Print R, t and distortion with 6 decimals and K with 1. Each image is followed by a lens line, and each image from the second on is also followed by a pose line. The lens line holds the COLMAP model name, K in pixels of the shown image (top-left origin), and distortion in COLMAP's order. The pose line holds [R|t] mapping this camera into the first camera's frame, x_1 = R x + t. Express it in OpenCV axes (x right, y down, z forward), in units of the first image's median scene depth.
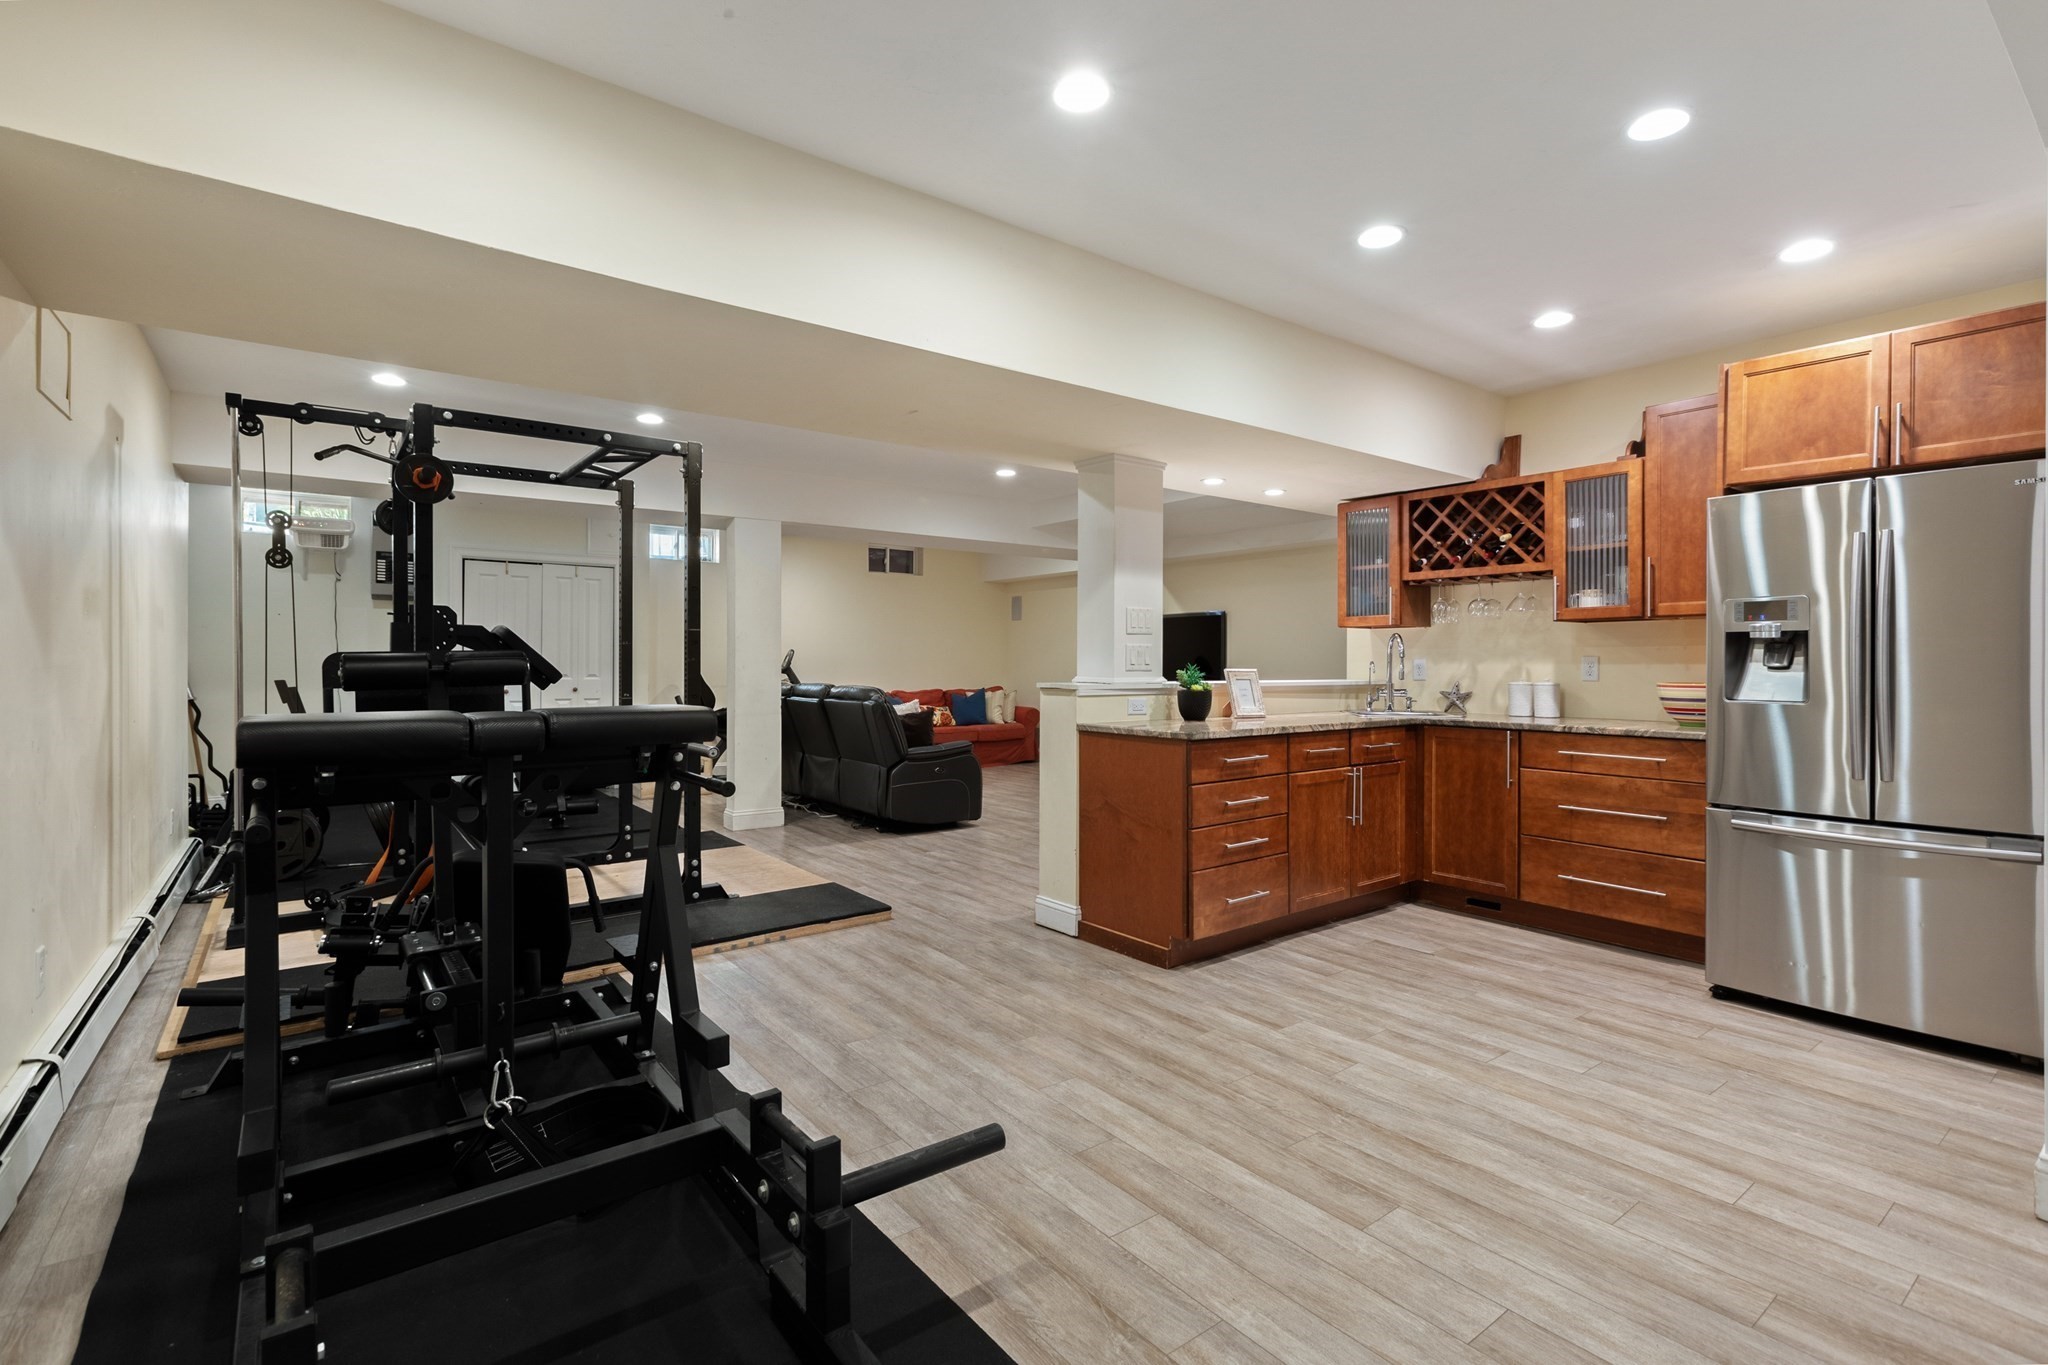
lens RADIAL K [[933.5, 0, 1027.7], [0, 933.5, 664.4], [0, 0, 1]] dist [0.001600, -0.000677]
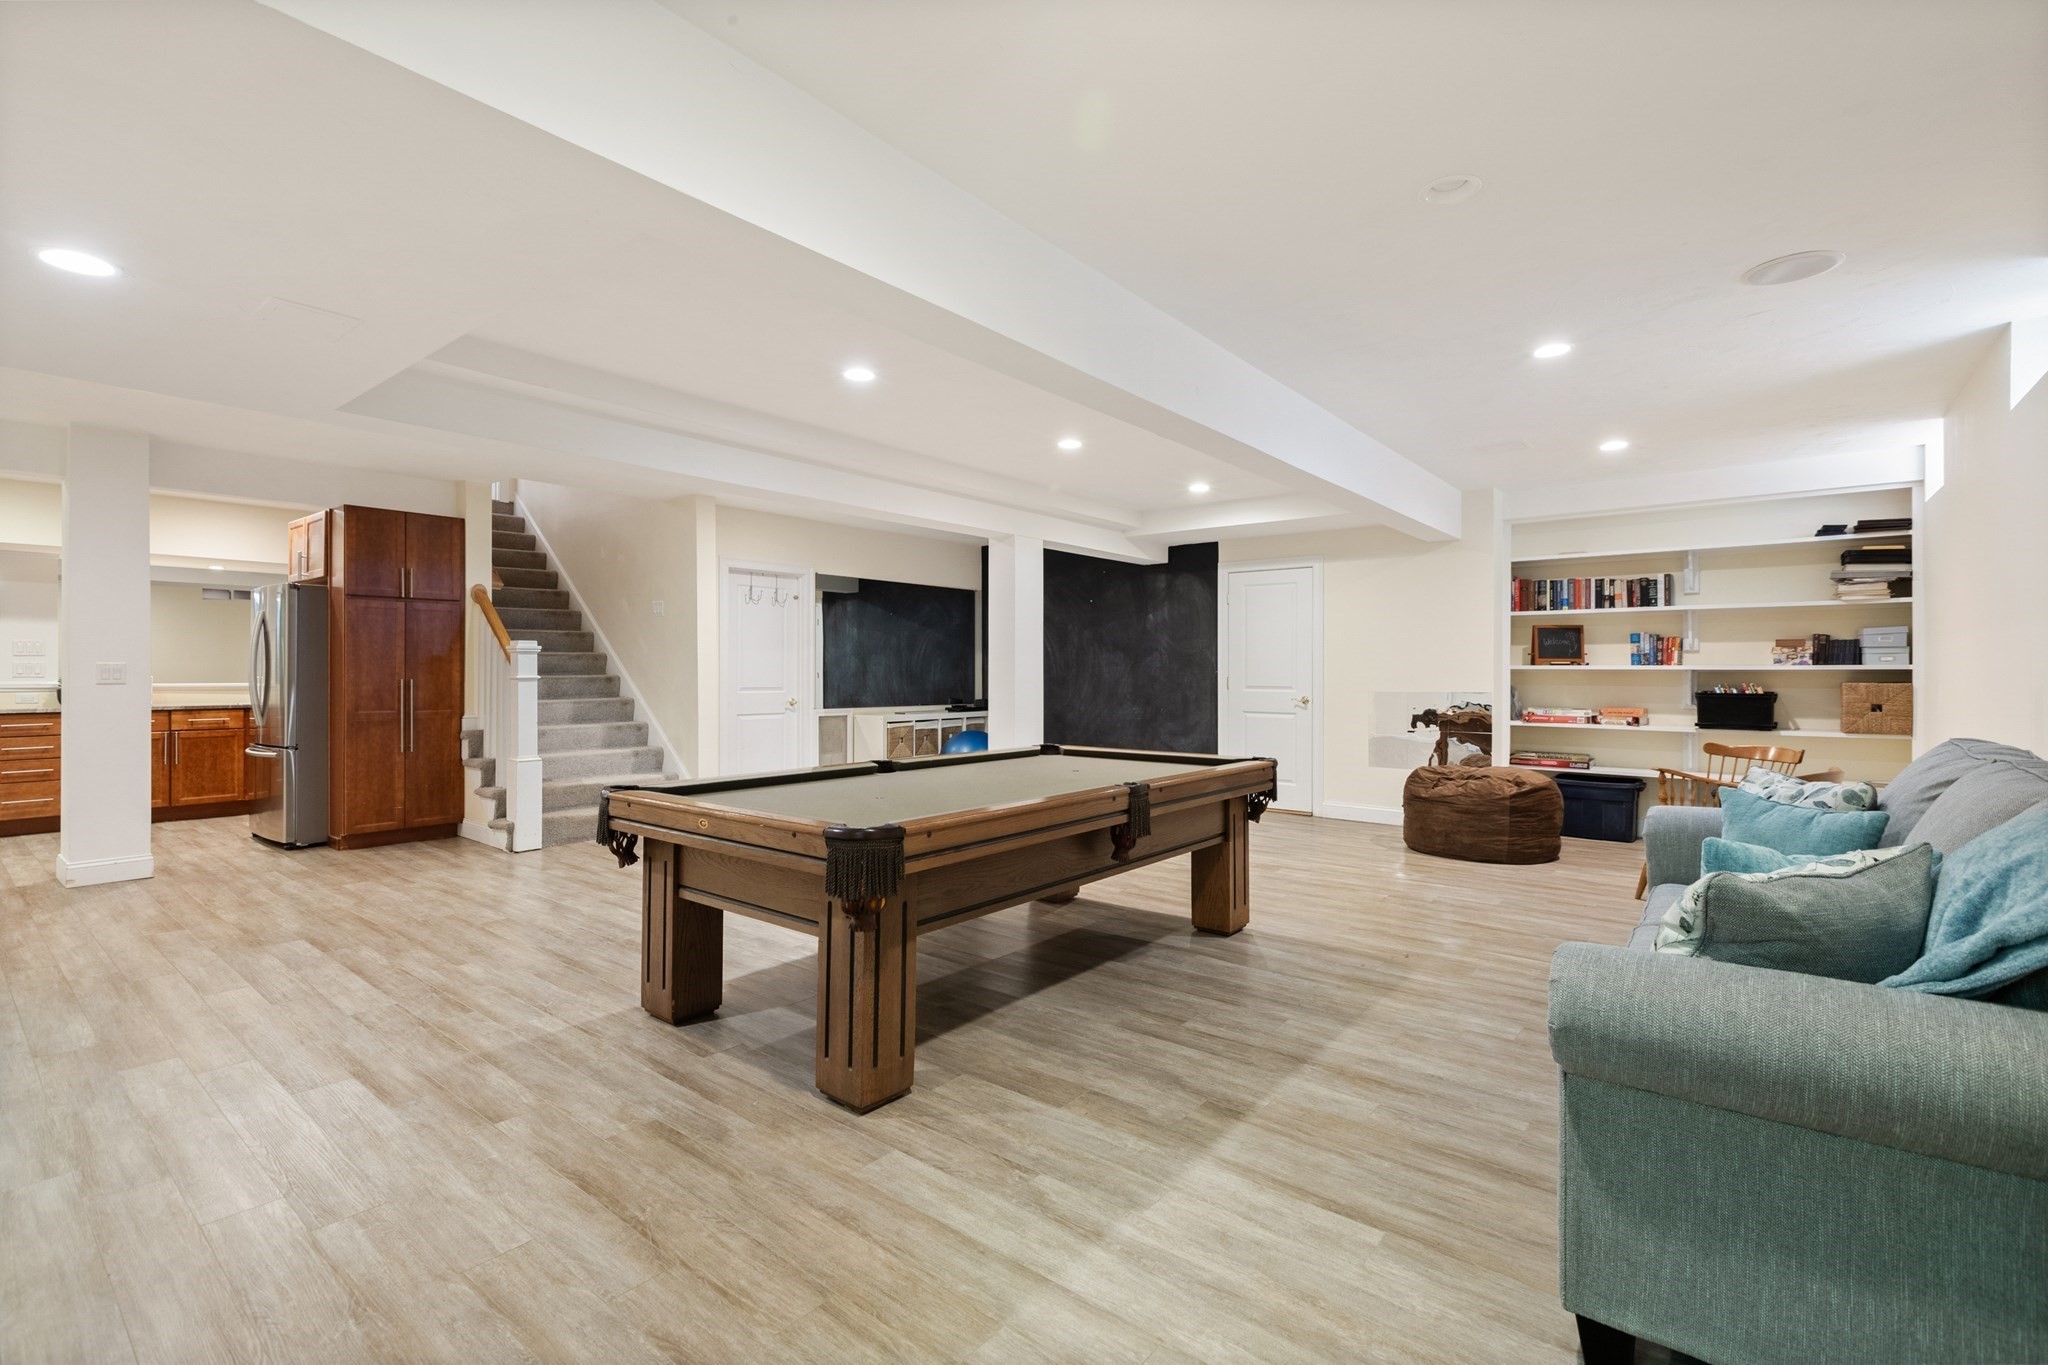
lens RADIAL K [[915.8, 0, 1024.9], [0, 915.8, 667.2], [0, 0, 1]] dist [0.003152, -0.000581]
pose [[0.971008, -0.001723, 0.239039, 1.567865], [0.003544, 0.999968, -0.007188, 0.006923], [-0.239019, 0.007827, 0.970983, -1.116374]]
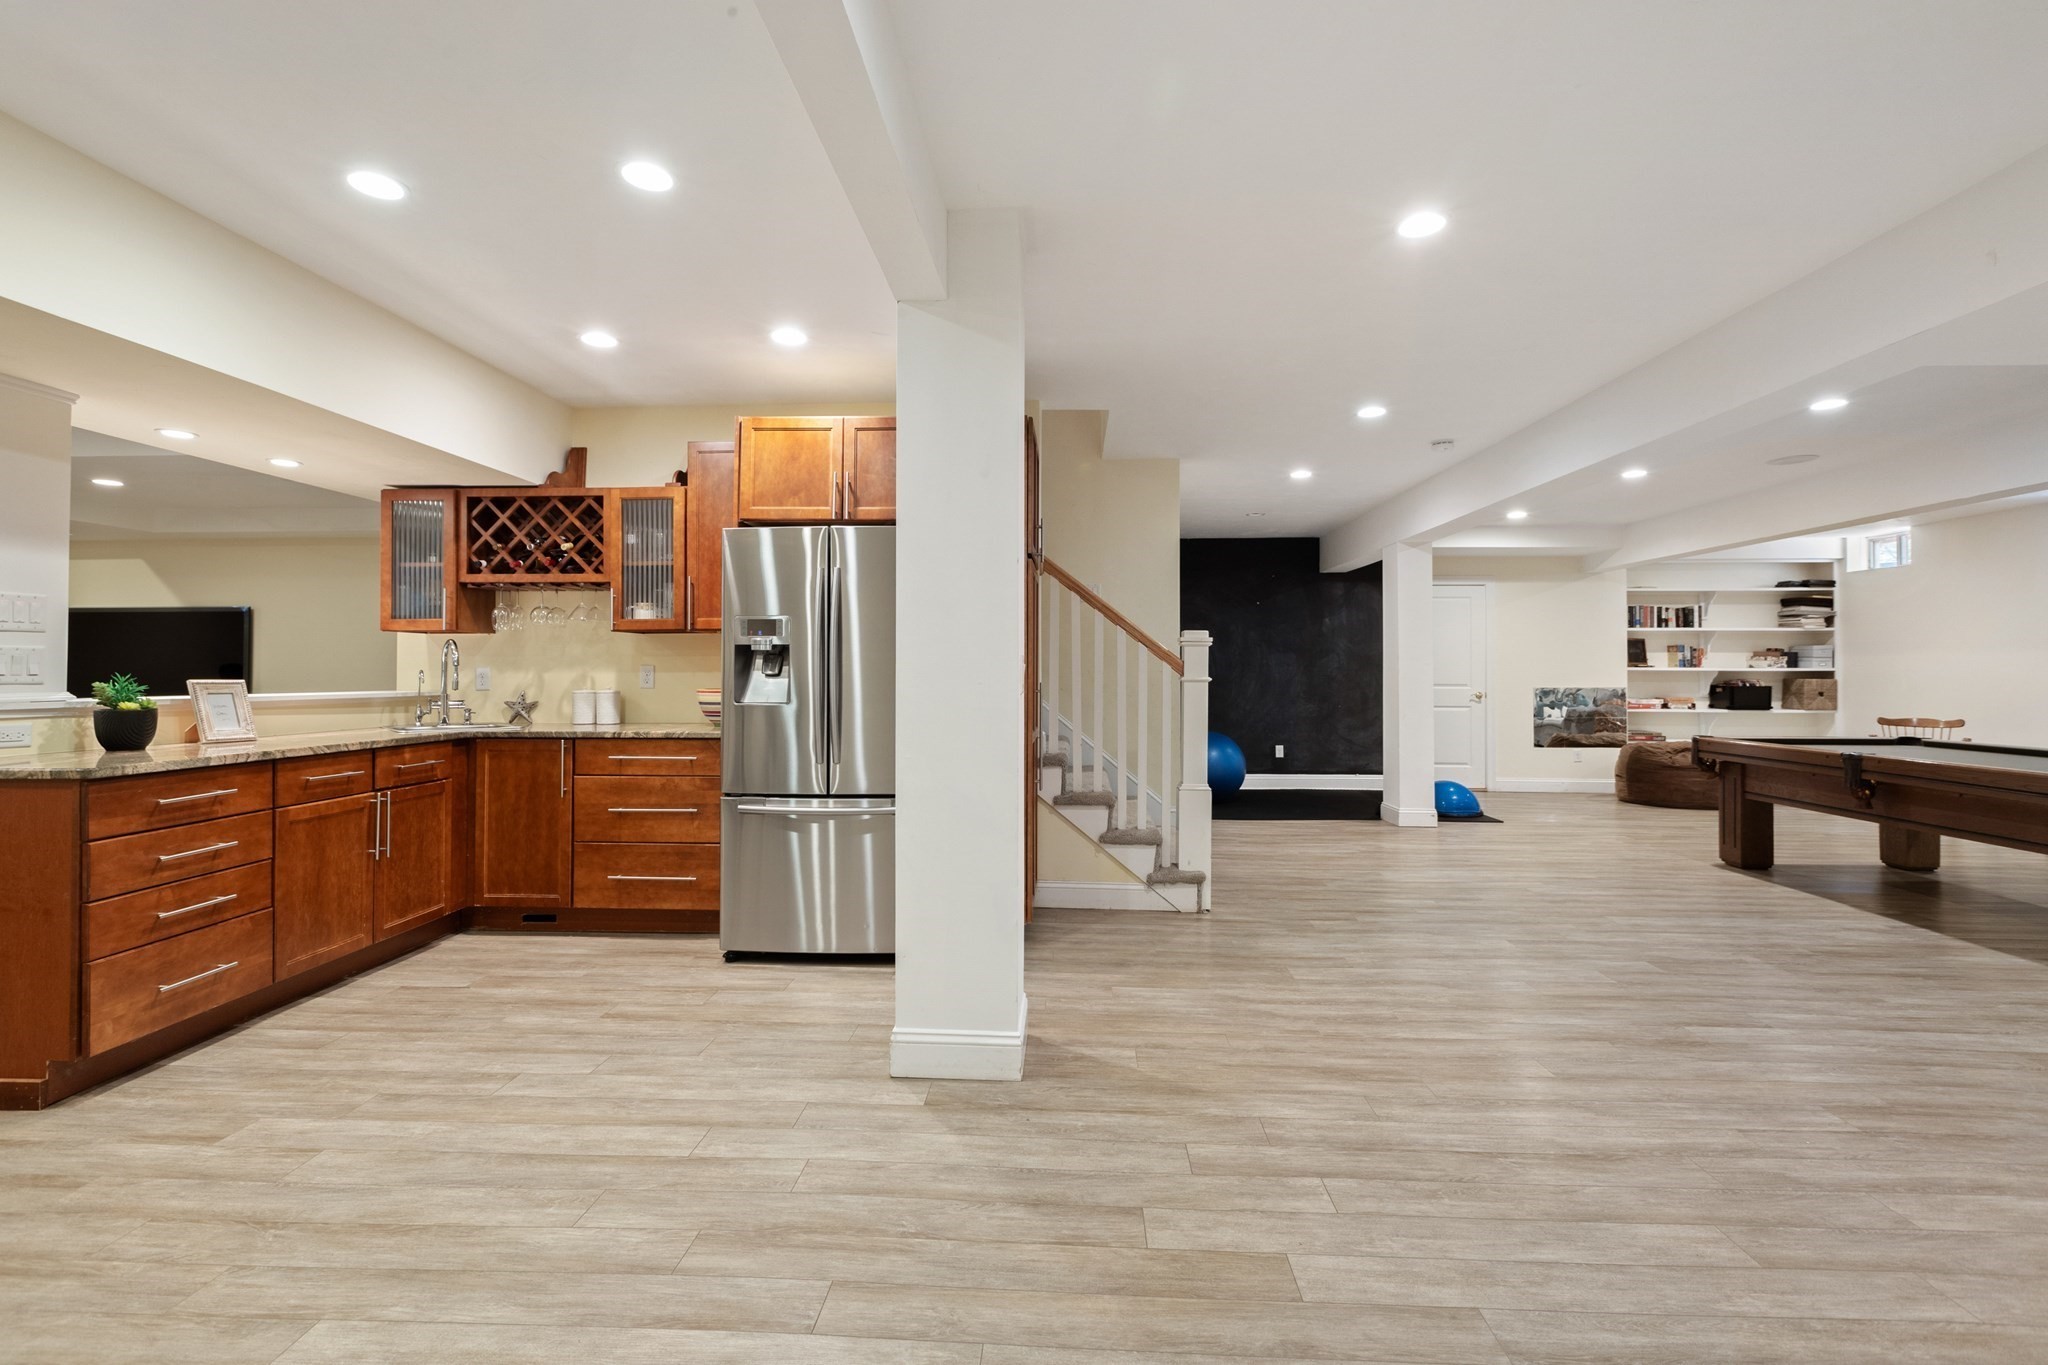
lens RADIAL K [[917.6, 0, 1025.5], [0, 917.6, 658.4], [0, 0, 1]] dist [0.000936, -0.001168]
pose [[0.644083, 0.008820, 0.764905, 0.087055], [0.003327, 0.999892, -0.014331, 0.000150], [-0.764949, 0.011775, 0.643984, -0.010863]]
